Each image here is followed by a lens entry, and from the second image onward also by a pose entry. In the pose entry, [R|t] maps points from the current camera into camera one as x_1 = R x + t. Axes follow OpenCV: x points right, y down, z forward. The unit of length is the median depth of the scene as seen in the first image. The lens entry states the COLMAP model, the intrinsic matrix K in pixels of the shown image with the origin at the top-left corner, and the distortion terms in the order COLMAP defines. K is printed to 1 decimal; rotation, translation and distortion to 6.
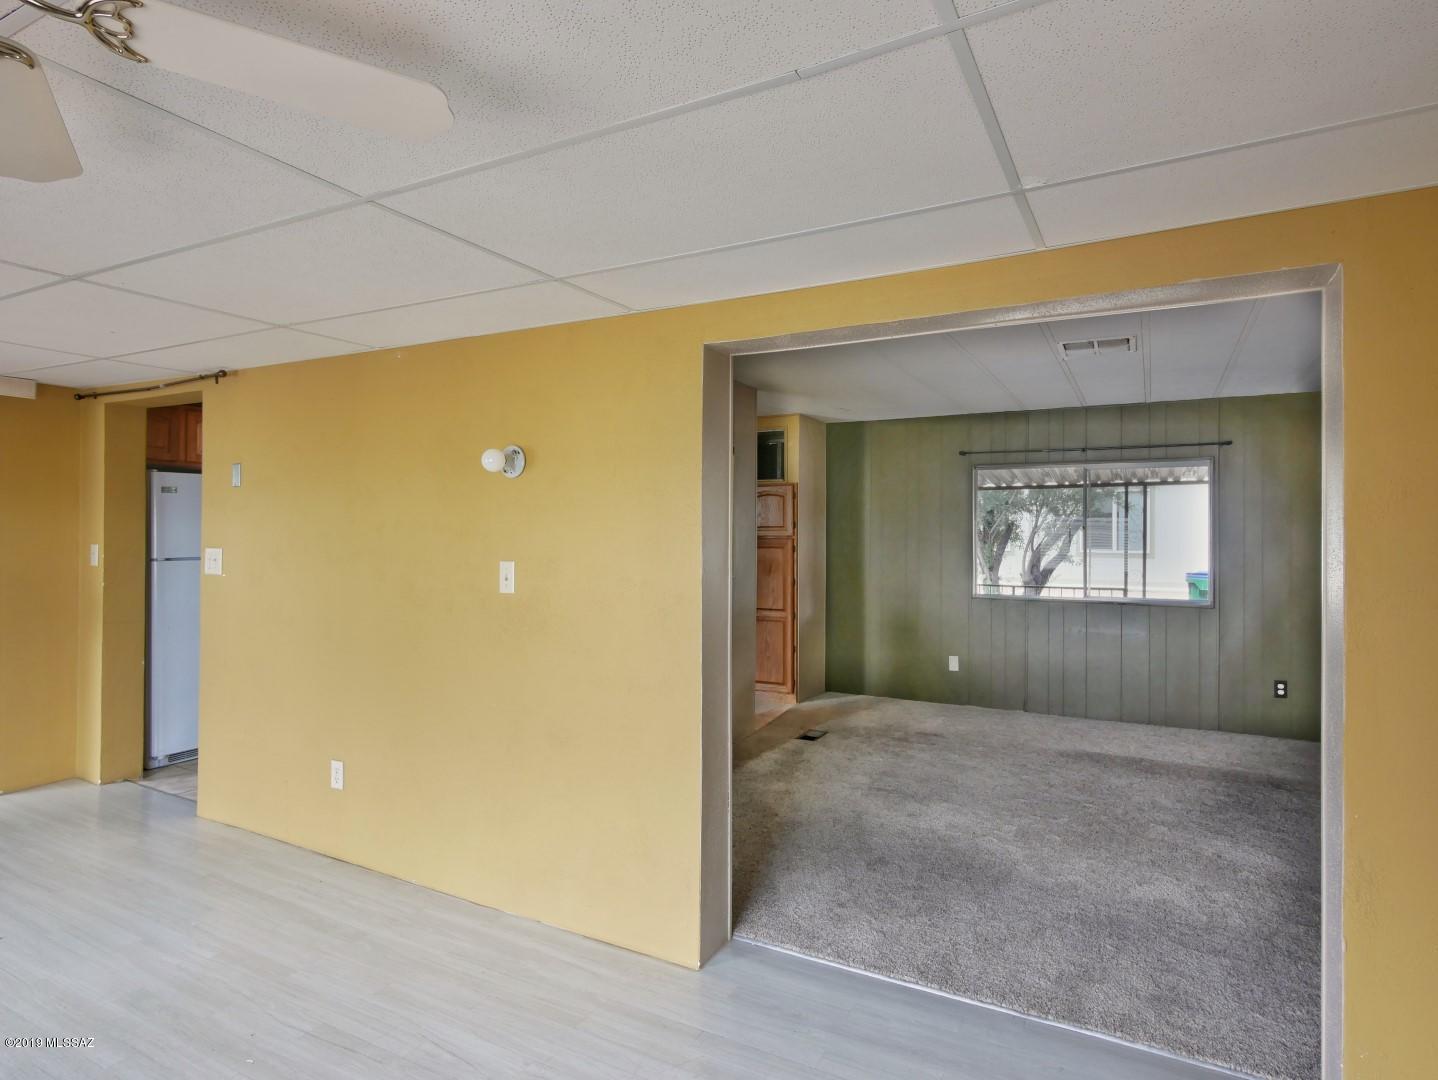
lens RADIAL K [[797.8, 0, 724.9], [0, 797.8, 531.3], [0, 0, 1]] dist [0.000940, -0.000351]
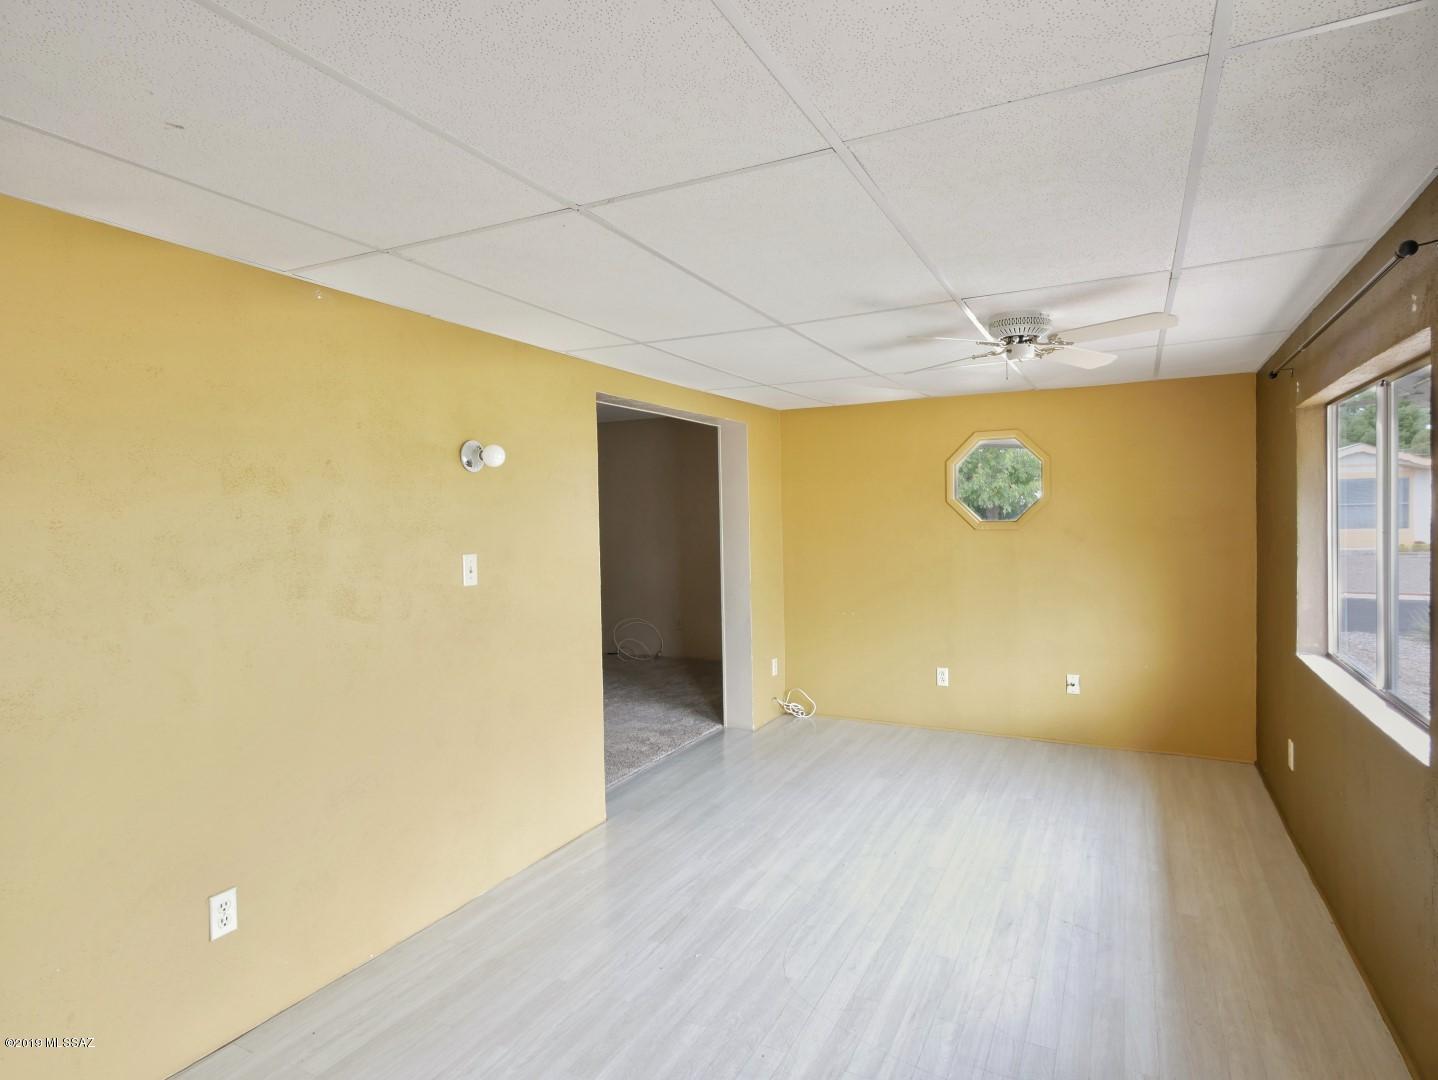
lens RADIAL K [[797.8, 0, 724.9], [0, 797.8, 531.3], [0, 0, 1]] dist [0.000940, -0.000351]
pose [[-0.024197, -0.024414, 0.999409, -1.338906], [0.015017, 0.999580, 0.024782, -0.011958], [-0.999594, 0.015607, -0.023820, 0.725561]]
